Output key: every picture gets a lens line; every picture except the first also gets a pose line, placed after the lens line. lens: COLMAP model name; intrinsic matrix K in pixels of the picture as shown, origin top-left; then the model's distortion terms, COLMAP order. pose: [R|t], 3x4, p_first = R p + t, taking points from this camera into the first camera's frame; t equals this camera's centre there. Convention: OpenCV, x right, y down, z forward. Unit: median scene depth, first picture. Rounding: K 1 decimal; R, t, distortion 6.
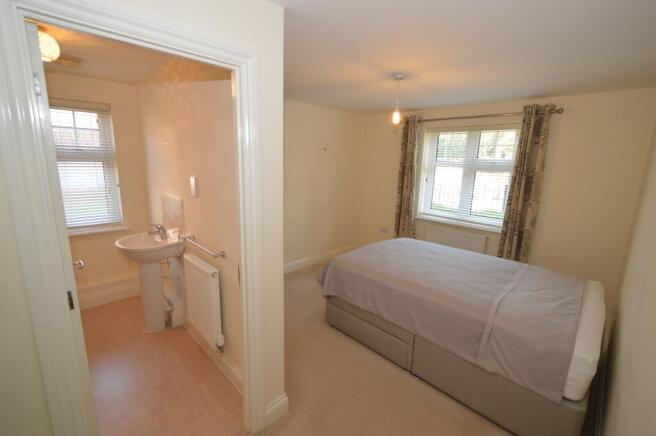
lens RADIAL K [[287.5, 0, 328.0], [0, 287.5, 218.0], [0, 0, 1]] dist [0.000618, -0.000237]
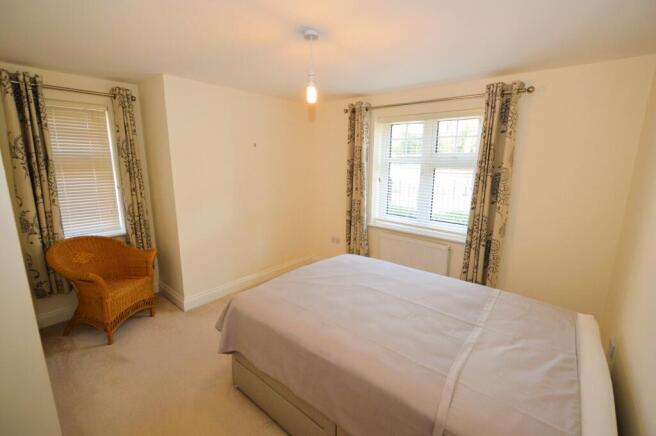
lens RADIAL K [[287.5, 0, 328.0], [0, 287.5, 218.0], [0, 0, 1]] dist [0.000618, -0.000237]
pose [[0.996357, -0.035818, 0.077393, 0.158858], [0.035541, 0.999356, 0.004959, -0.038897], [-0.077521, -0.002191, 0.996988, 0.225617]]
